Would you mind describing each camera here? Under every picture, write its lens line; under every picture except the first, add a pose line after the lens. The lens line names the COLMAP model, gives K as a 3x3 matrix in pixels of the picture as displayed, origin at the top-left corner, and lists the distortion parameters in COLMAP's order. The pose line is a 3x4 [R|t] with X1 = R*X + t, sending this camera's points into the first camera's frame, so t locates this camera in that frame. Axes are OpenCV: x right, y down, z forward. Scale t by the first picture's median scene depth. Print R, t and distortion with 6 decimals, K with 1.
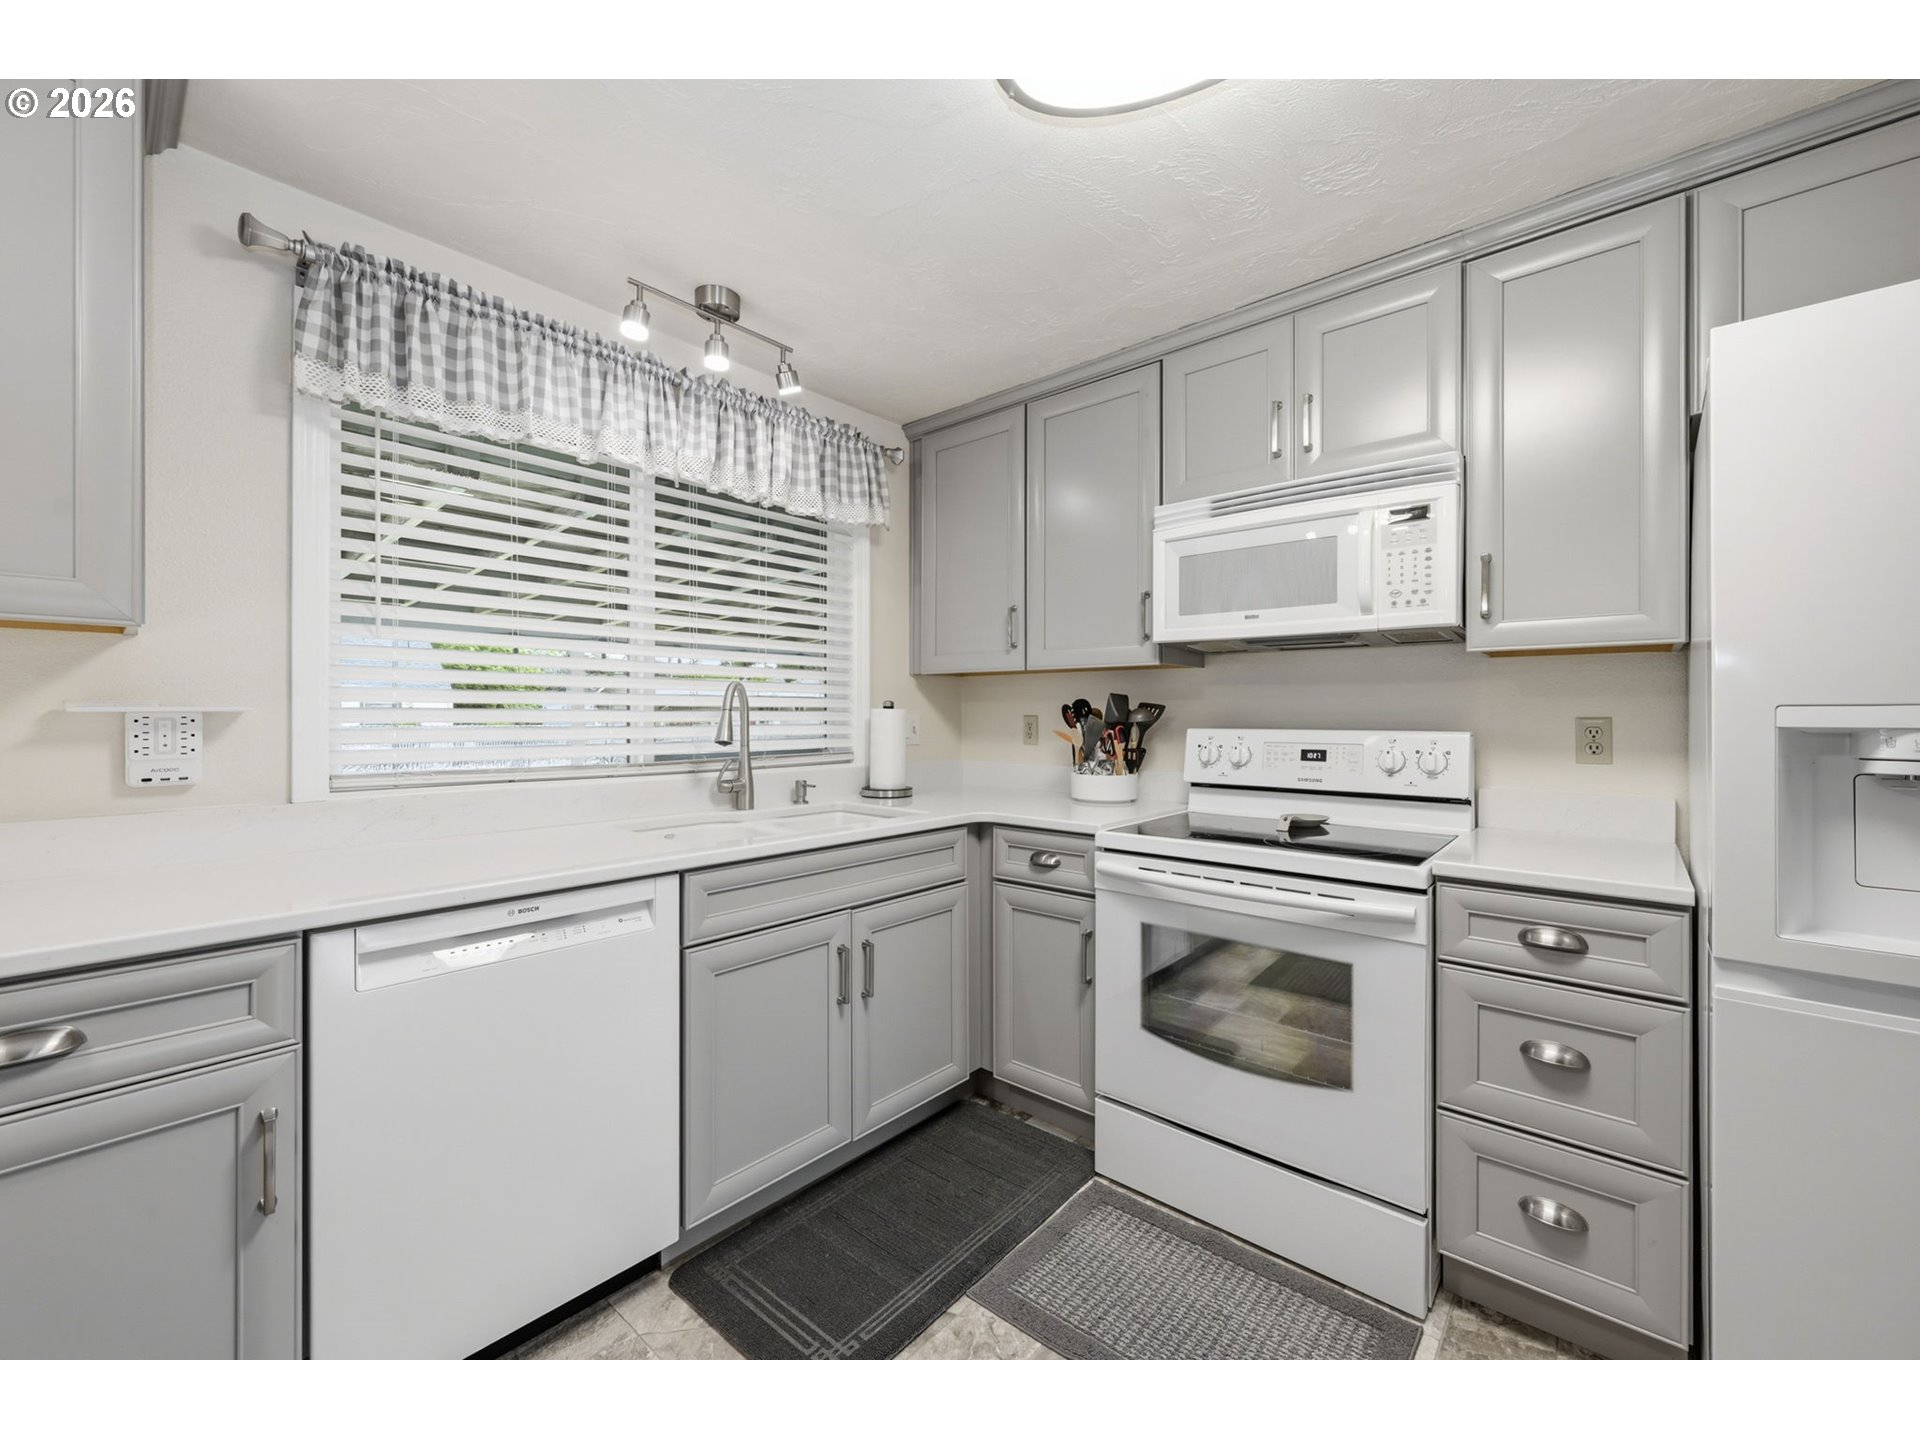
lens RADIAL K [[757.4, 0, 965.7], [0, 757.4, 709.2], [0, 0, 1]] dist [-0.002671, -0.000220]
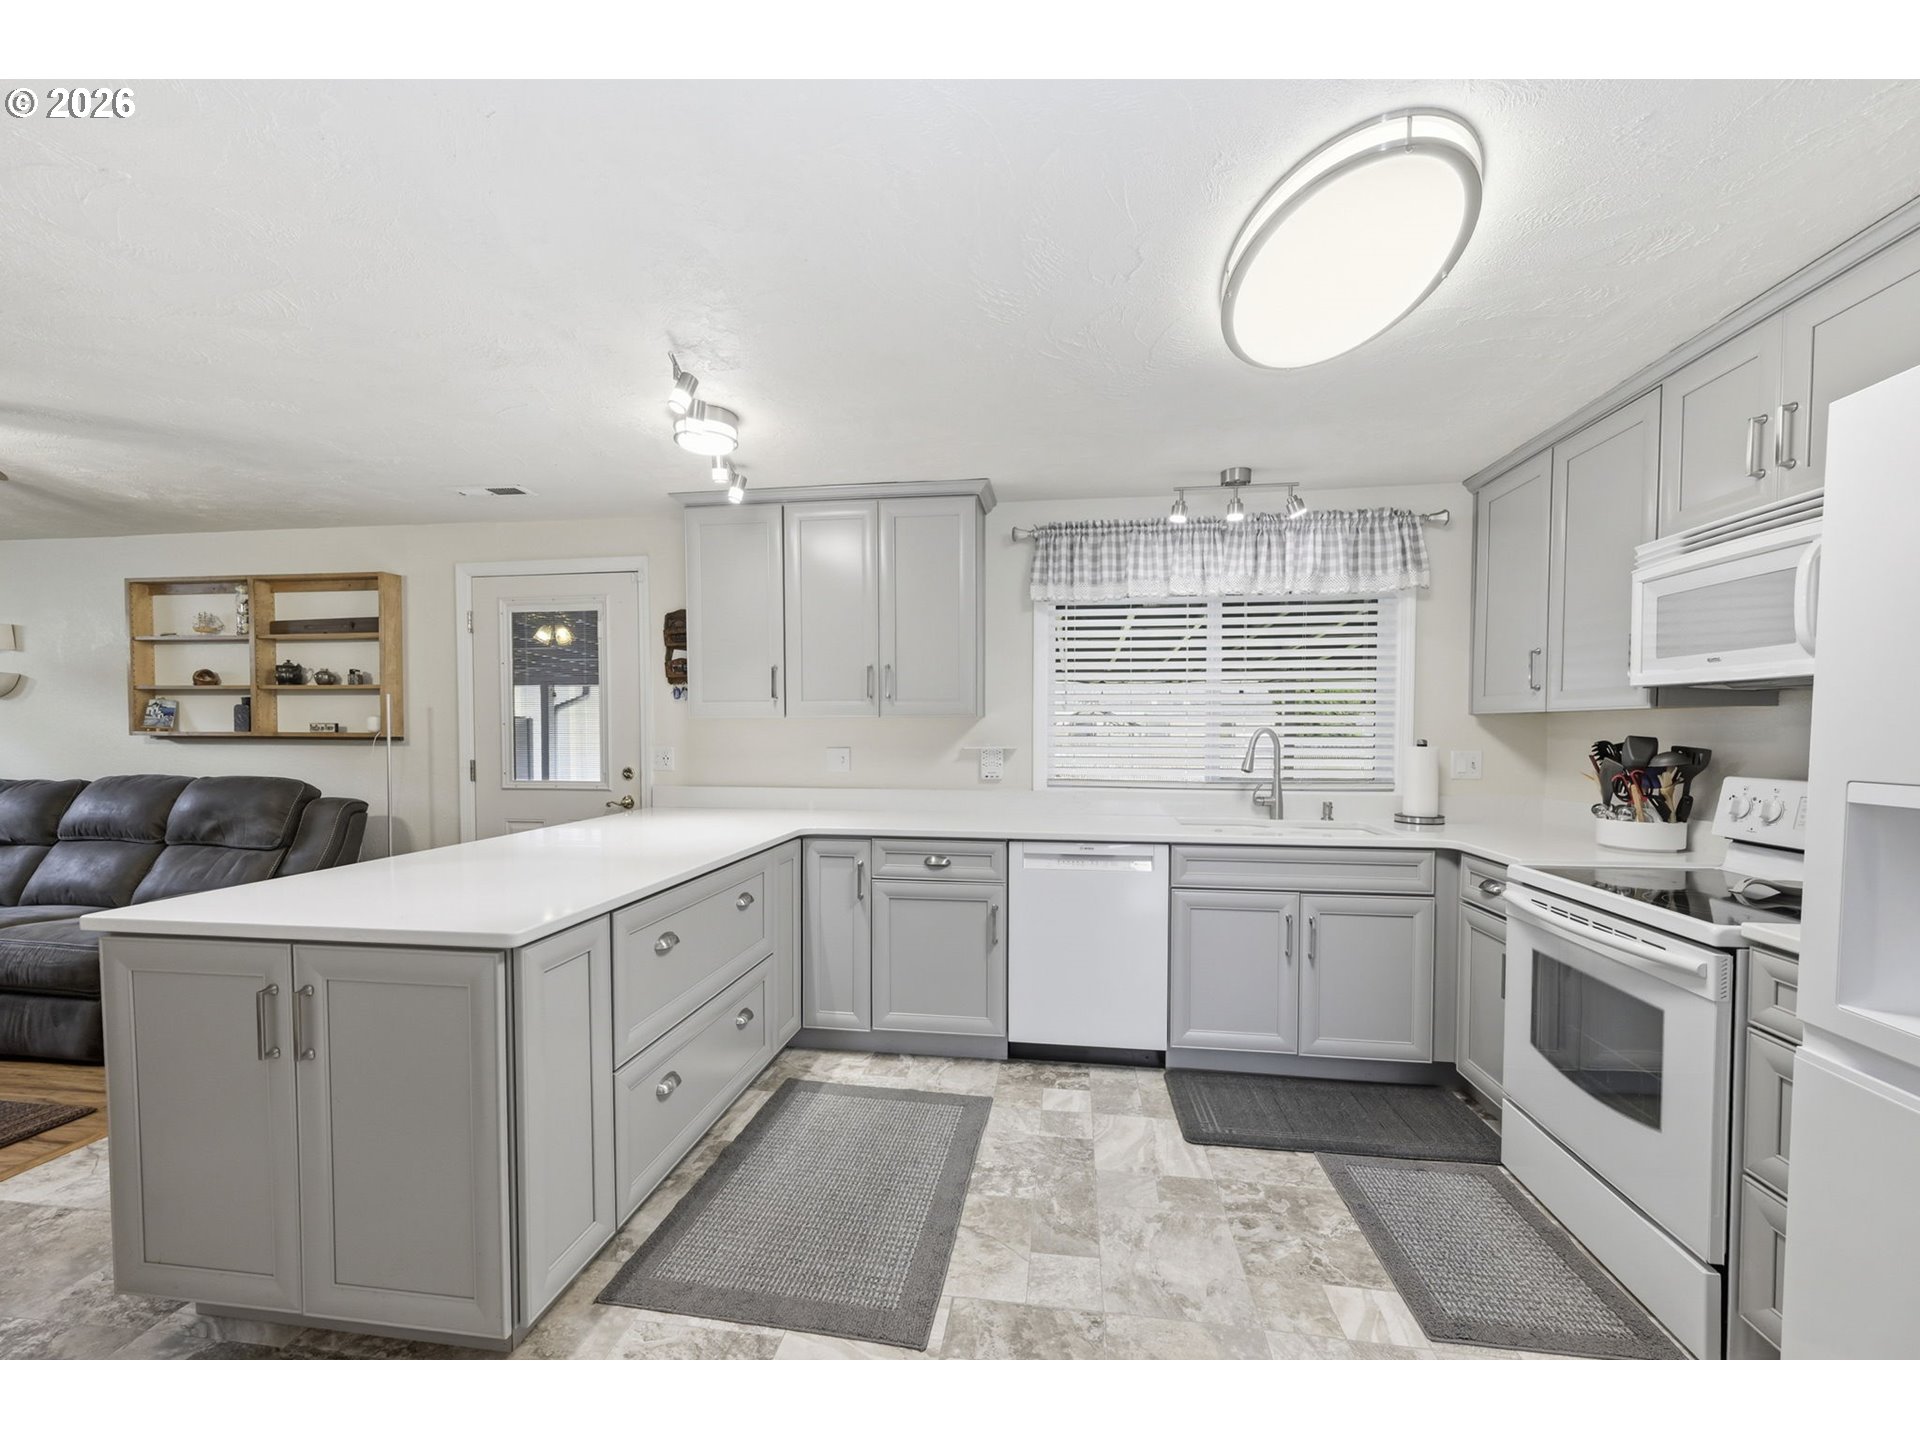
lens RADIAL K [[770.7, 0, 965.3], [0, 770.7, 729.2], [0, 0, 1]] dist [0.001165, 0.000393]
pose [[0.547835, -0.002368, -0.836583, 0.631772], [0.005275, 0.999986, 0.000623, -0.039916], [0.836570, -0.004754, 0.547839, -0.274977]]
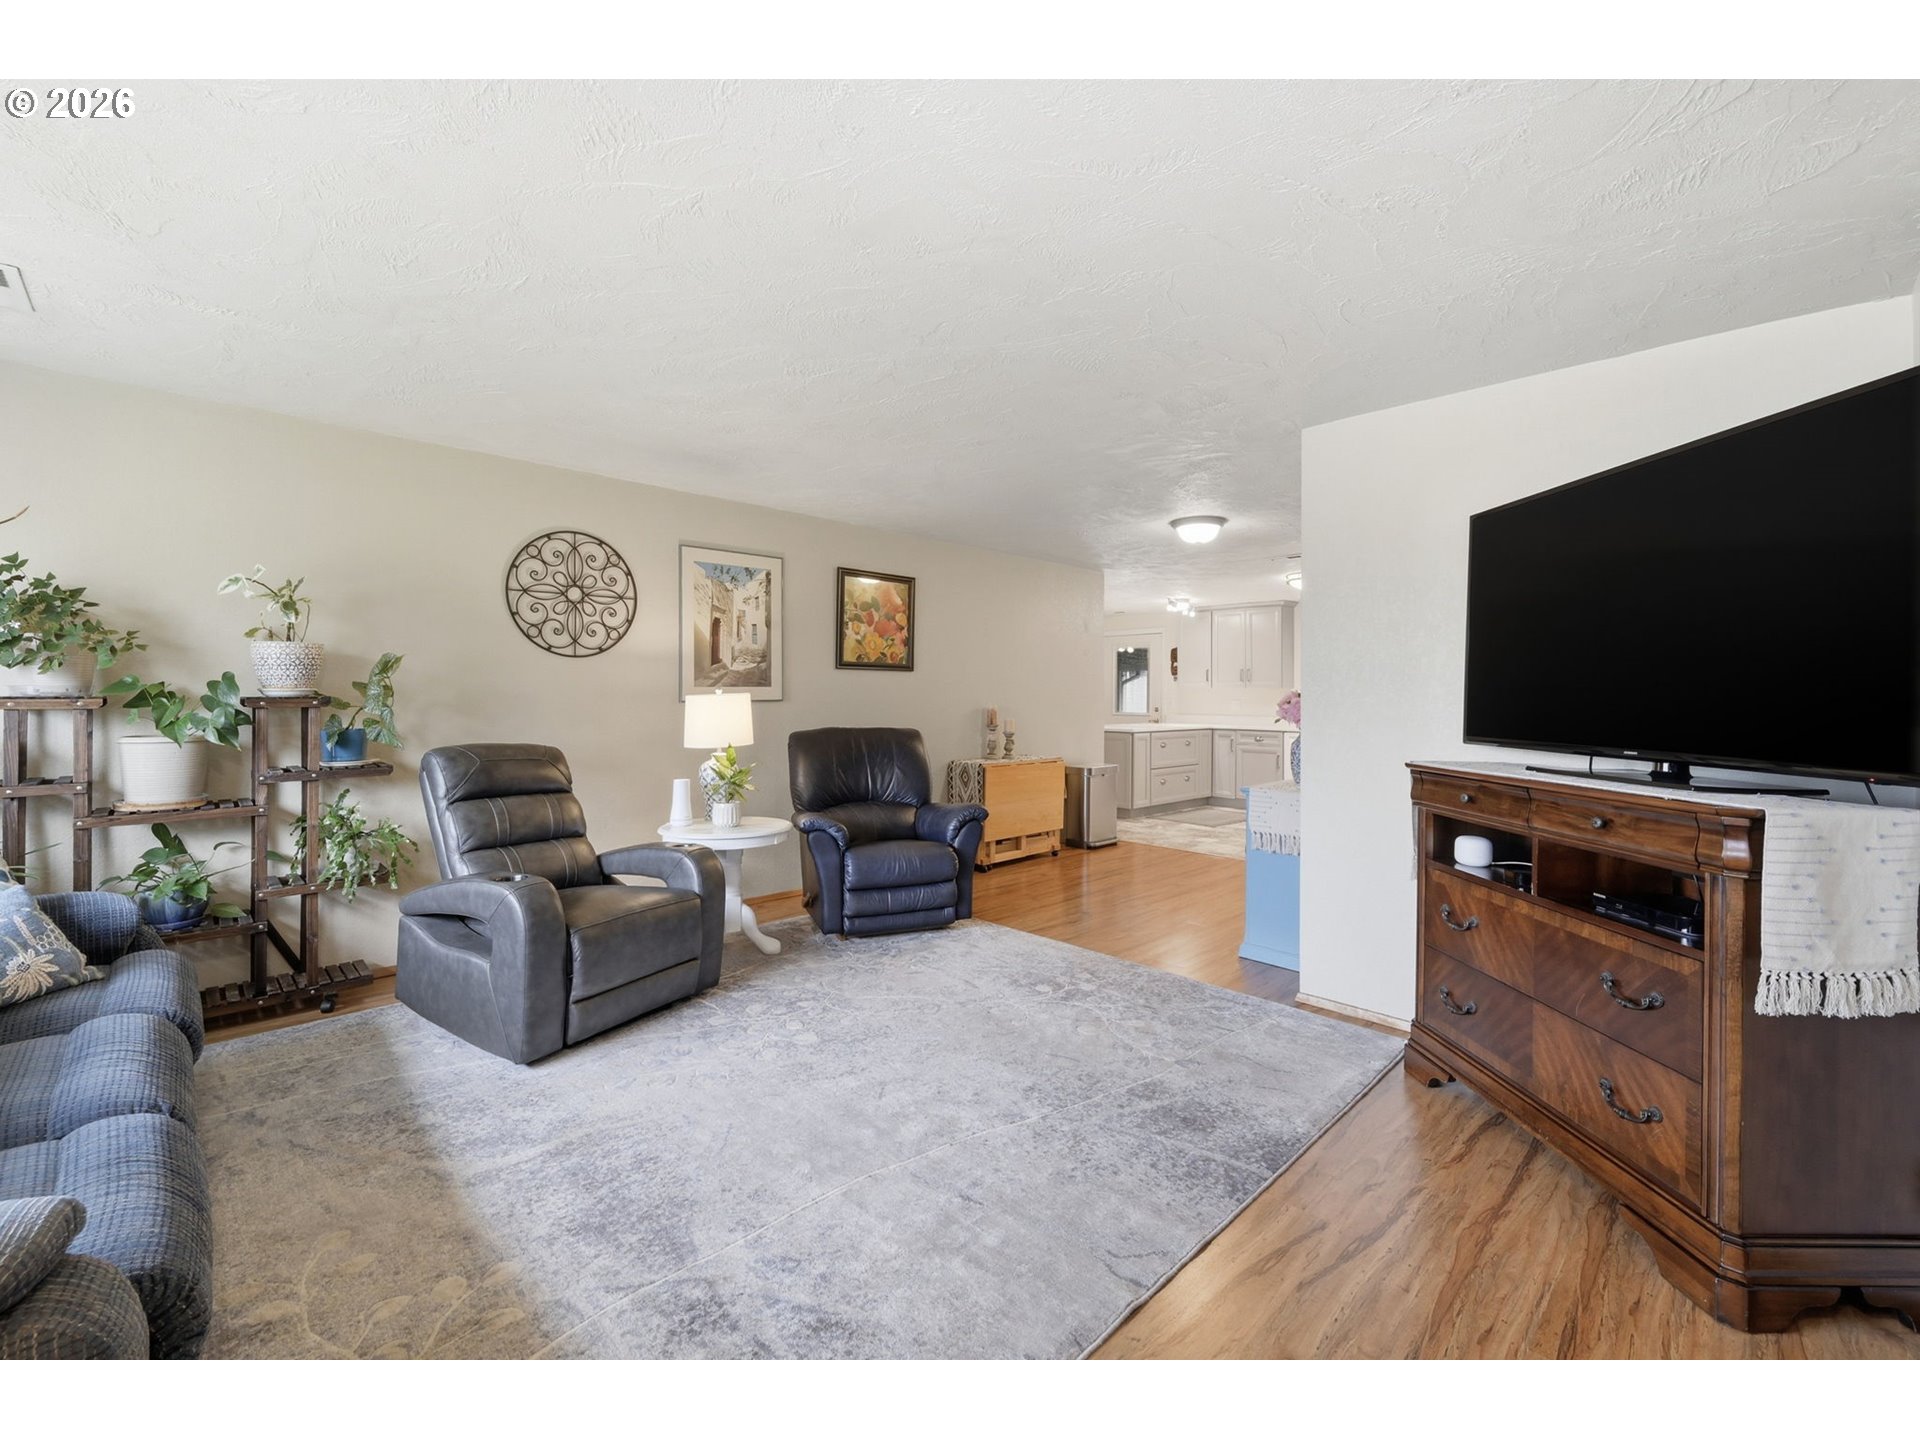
lens RADIAL K [[760.1, 0, 952.7], [0, 760.1, 717.6], [0, 0, 1]] dist [0.000022, 0.000297]
pose [[-0.103257, 0.016928, -0.994511, 3.406558], [-0.021431, 0.999585, 0.019239, 0.051573], [0.994424, 0.023300, -0.102851, -0.703487]]
